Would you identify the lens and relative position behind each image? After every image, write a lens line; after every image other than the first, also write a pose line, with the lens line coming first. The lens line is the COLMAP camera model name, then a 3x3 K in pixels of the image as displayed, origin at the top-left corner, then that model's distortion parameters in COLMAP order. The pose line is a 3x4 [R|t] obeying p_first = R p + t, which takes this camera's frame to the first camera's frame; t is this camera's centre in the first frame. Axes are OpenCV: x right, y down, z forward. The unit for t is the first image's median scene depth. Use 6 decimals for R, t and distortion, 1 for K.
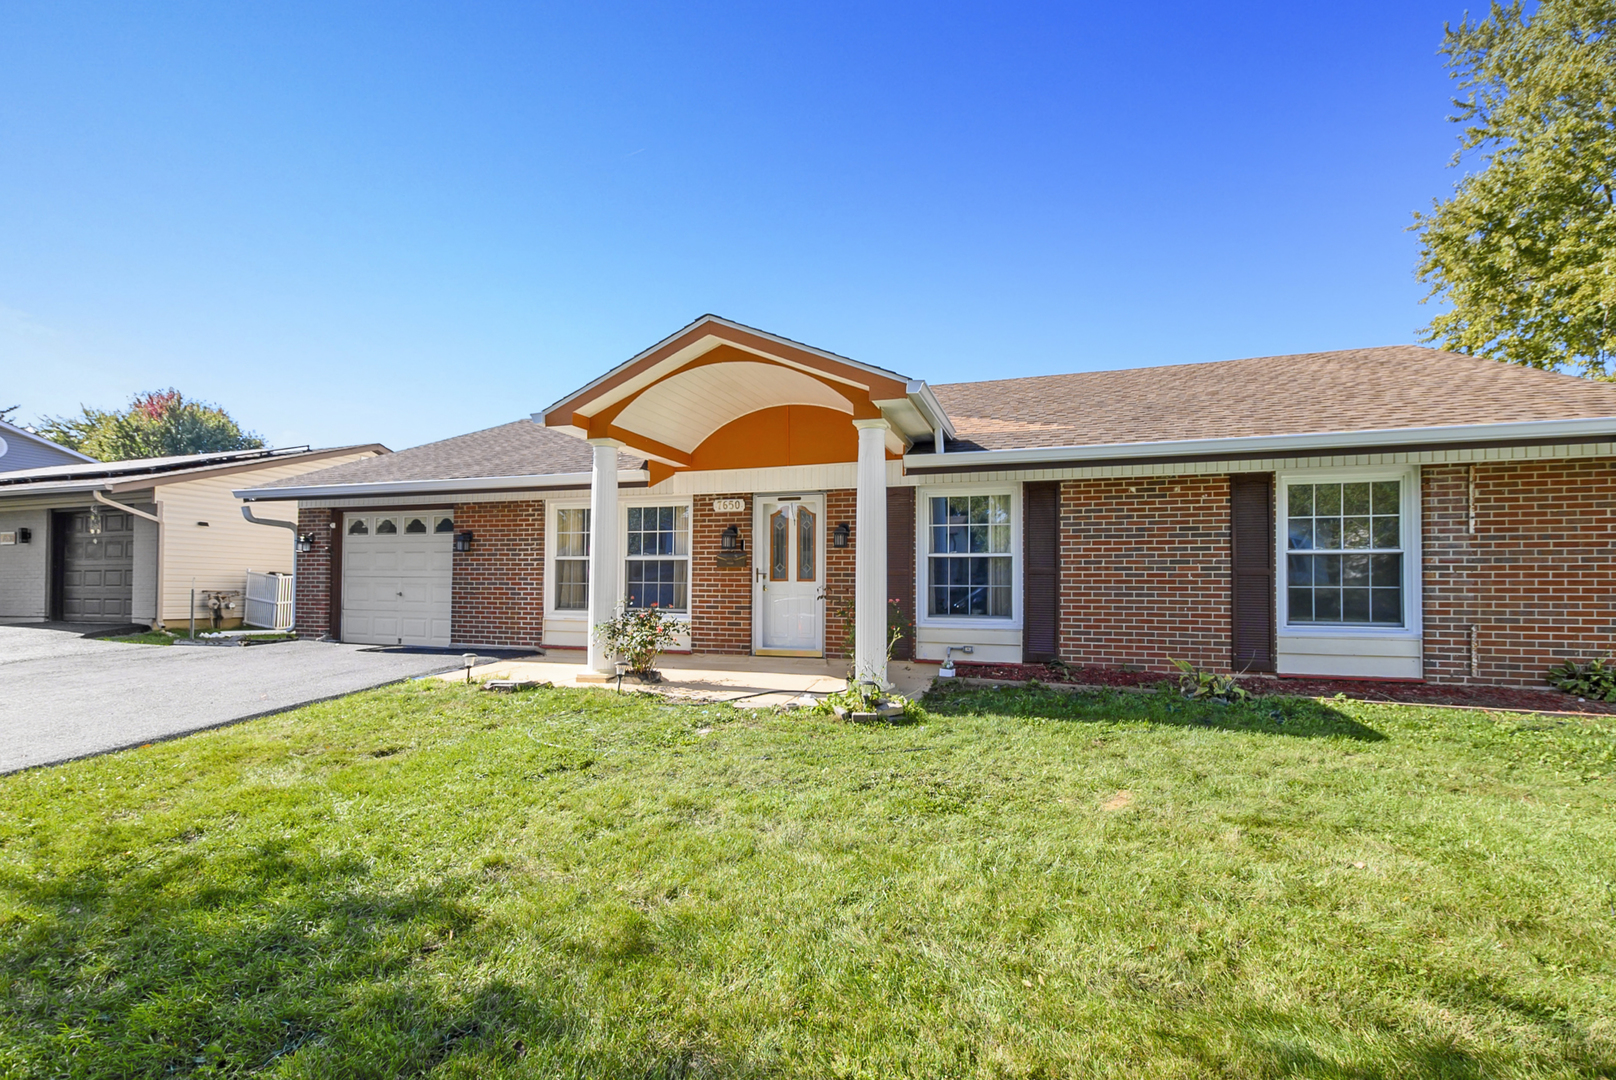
lens RADIAL K [[692.5, 0, 808.0], [0, 692.5, 540.0], [0, 0, 1]] dist [0.003242, -0.003873]
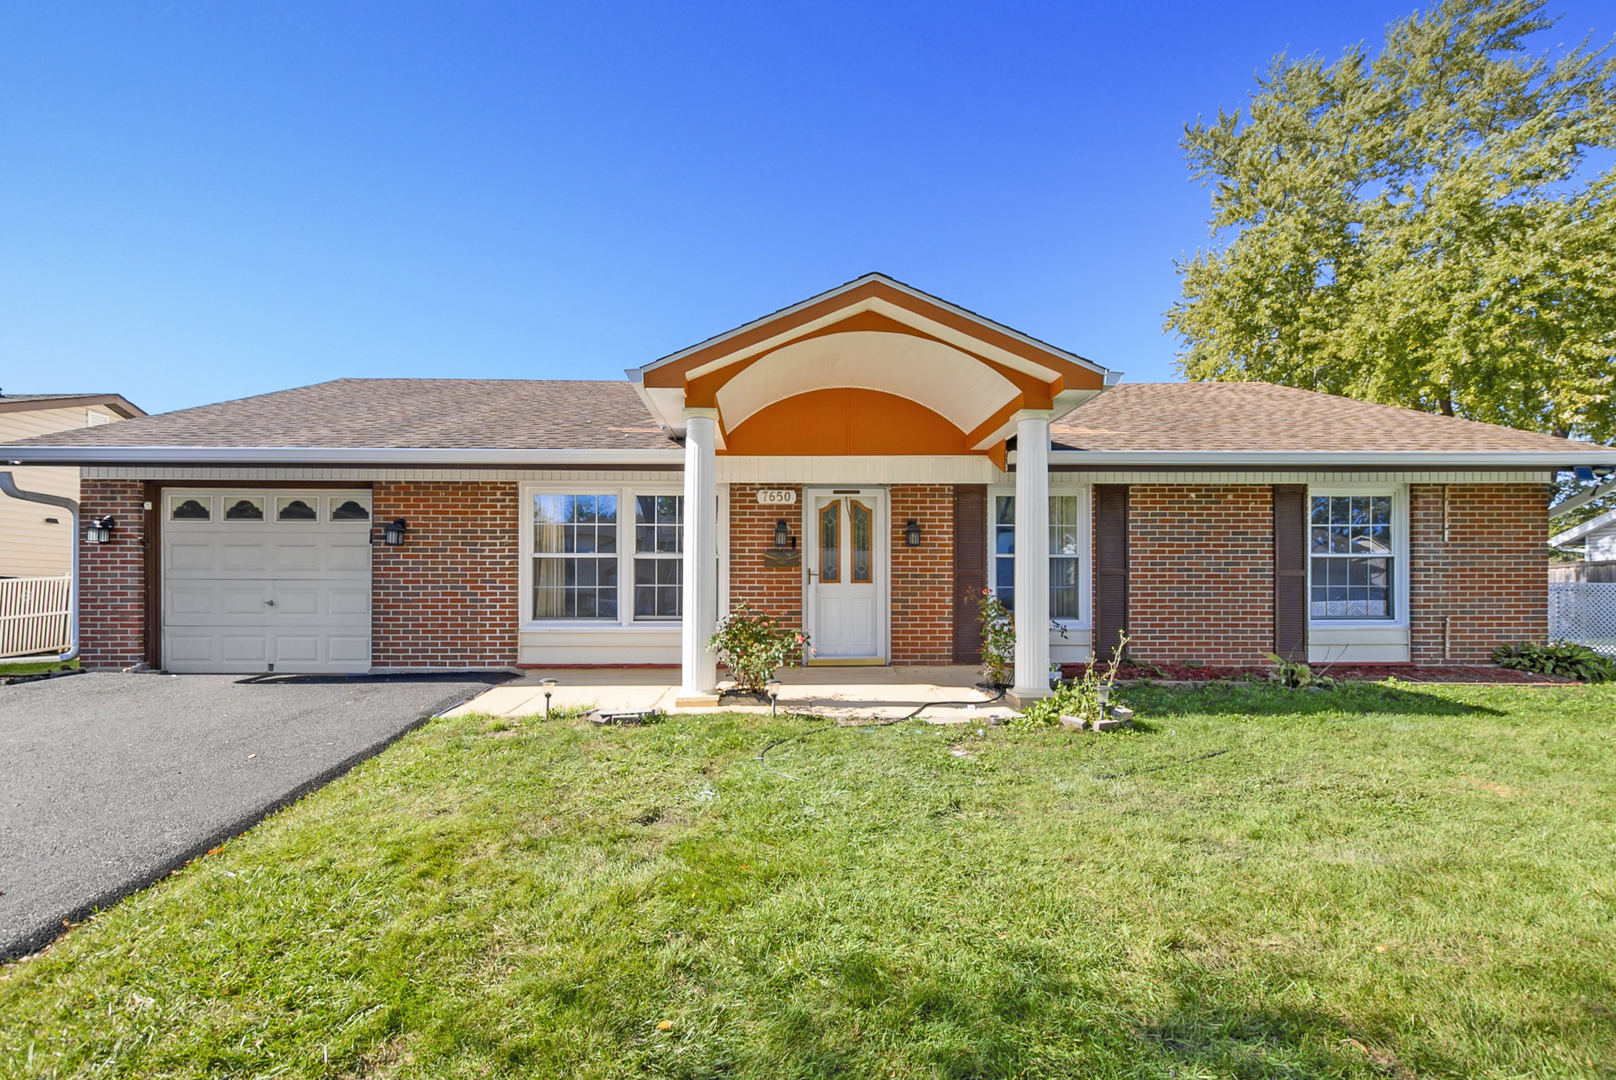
lens RADIAL K [[713.0, 0, 810.0], [0, 713.0, 568.7], [0, 0, 1]] dist [0.006964, -0.005176]
pose [[0.944233, 0.002832, 0.329267, -0.443978], [-0.015599, 0.999225, 0.036137, 0.008879], [-0.328909, -0.039258, 0.943545, 0.157201]]
